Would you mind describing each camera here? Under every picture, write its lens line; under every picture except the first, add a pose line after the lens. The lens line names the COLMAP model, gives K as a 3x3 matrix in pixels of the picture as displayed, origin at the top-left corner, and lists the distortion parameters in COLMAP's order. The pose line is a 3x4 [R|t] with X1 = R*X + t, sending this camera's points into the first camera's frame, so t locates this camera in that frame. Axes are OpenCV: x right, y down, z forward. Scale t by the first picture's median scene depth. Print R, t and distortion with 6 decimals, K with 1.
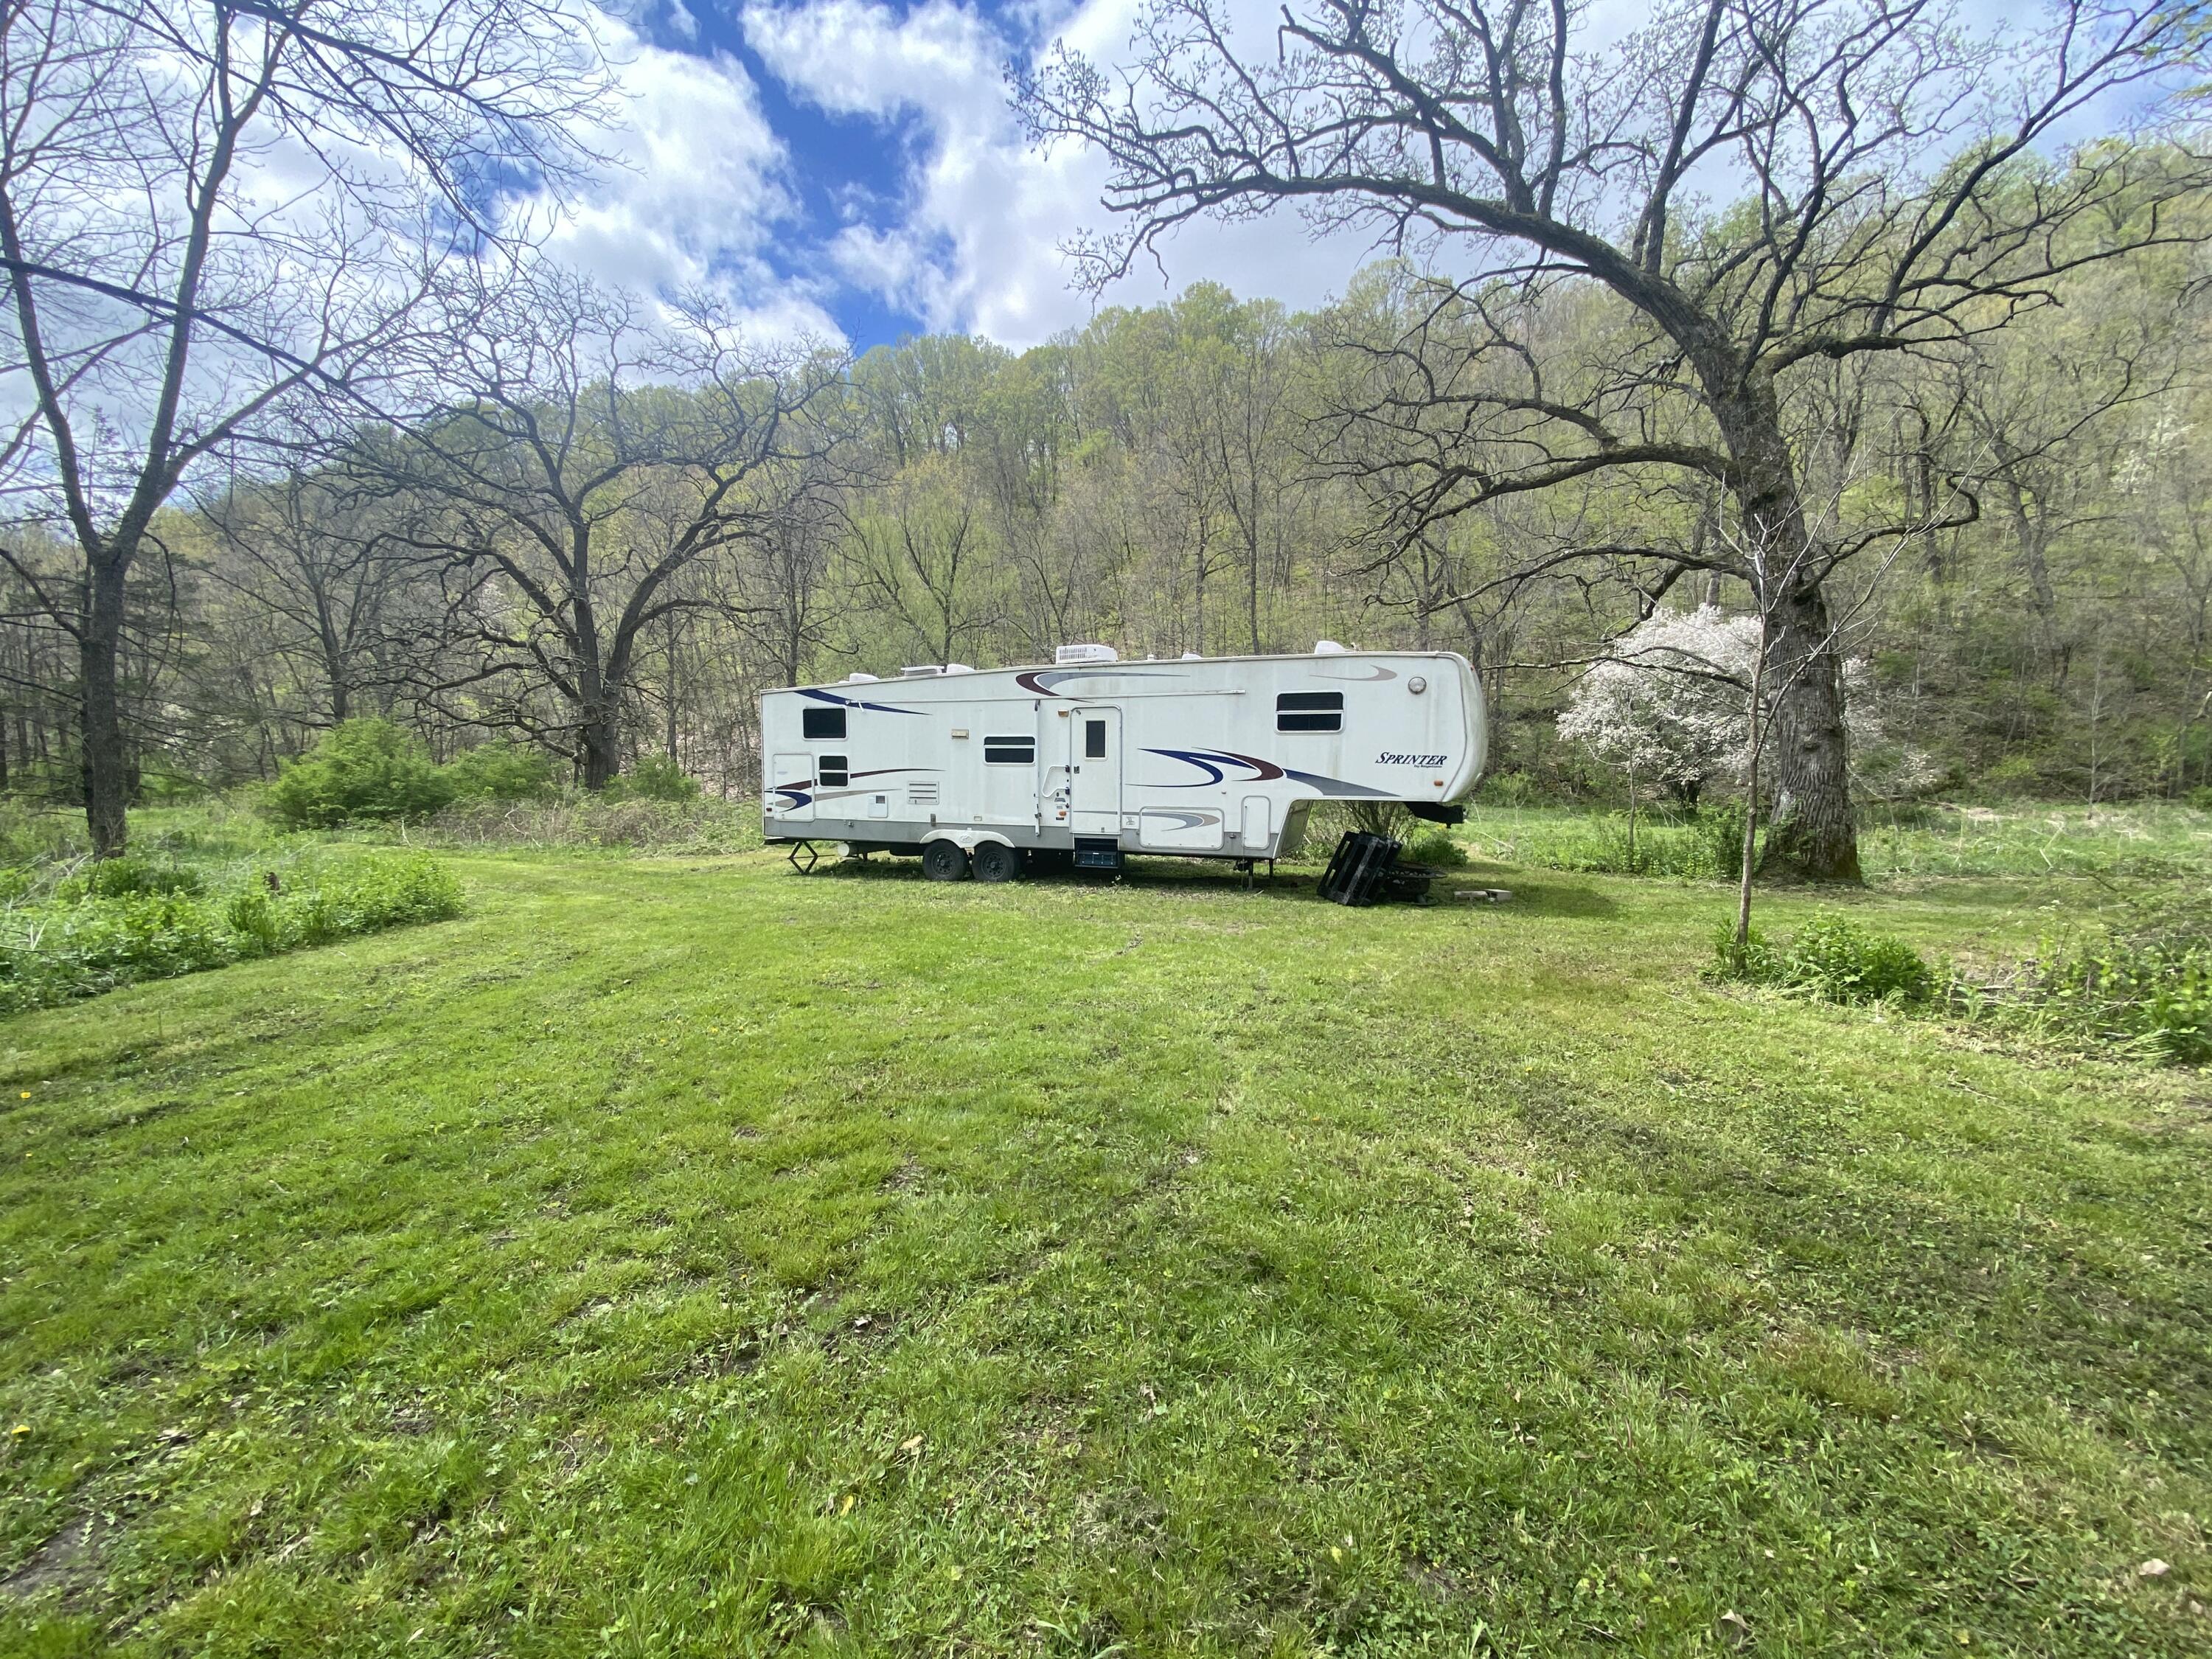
lens RADIAL K [[890.4, 0, 1100.3], [0, 890.4, 830.1], [0, 0, 1]] dist [-0.013451, -0.000483]
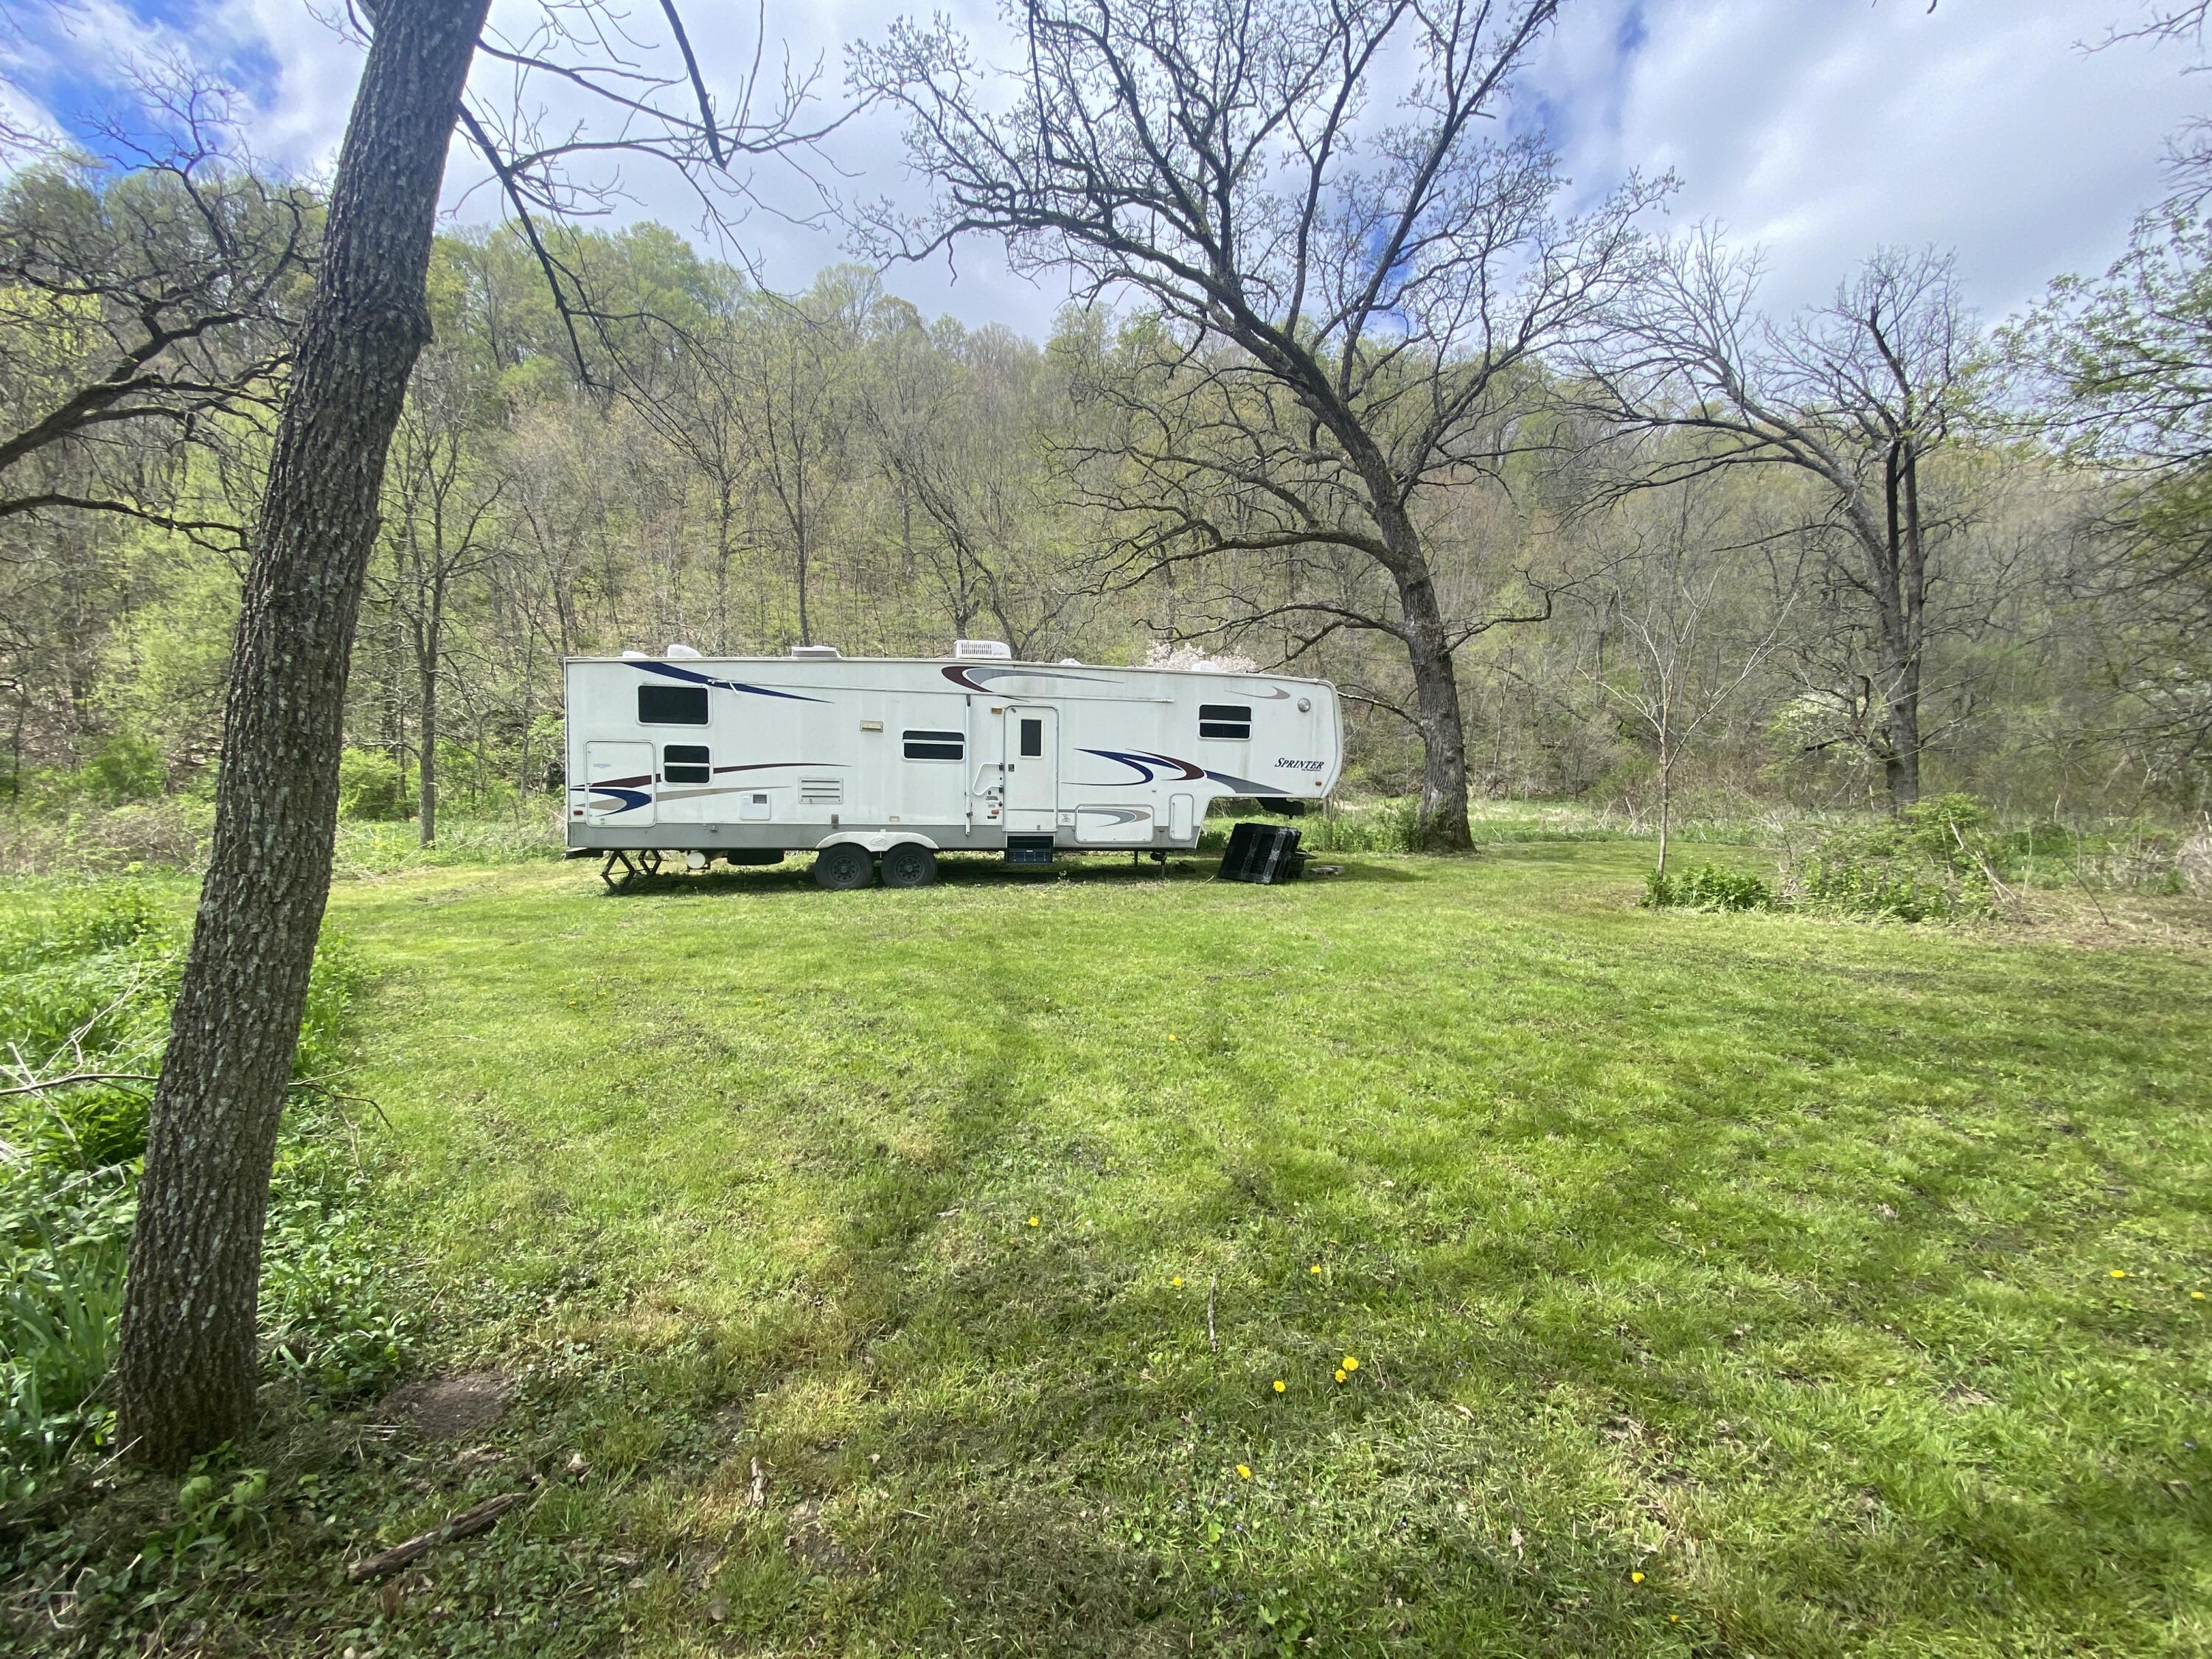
lens RADIAL K [[890.4, 0, 1097.8], [0, 890.4, 822.1], [0, 0, 1]] dist [-0.013451, -0.000483]
pose [[0.812175, -0.020788, 0.583044, -0.525138], [0.023703, 0.999716, 0.002626, -0.007296], [-0.582933, 0.011687, 0.812436, 0.133376]]
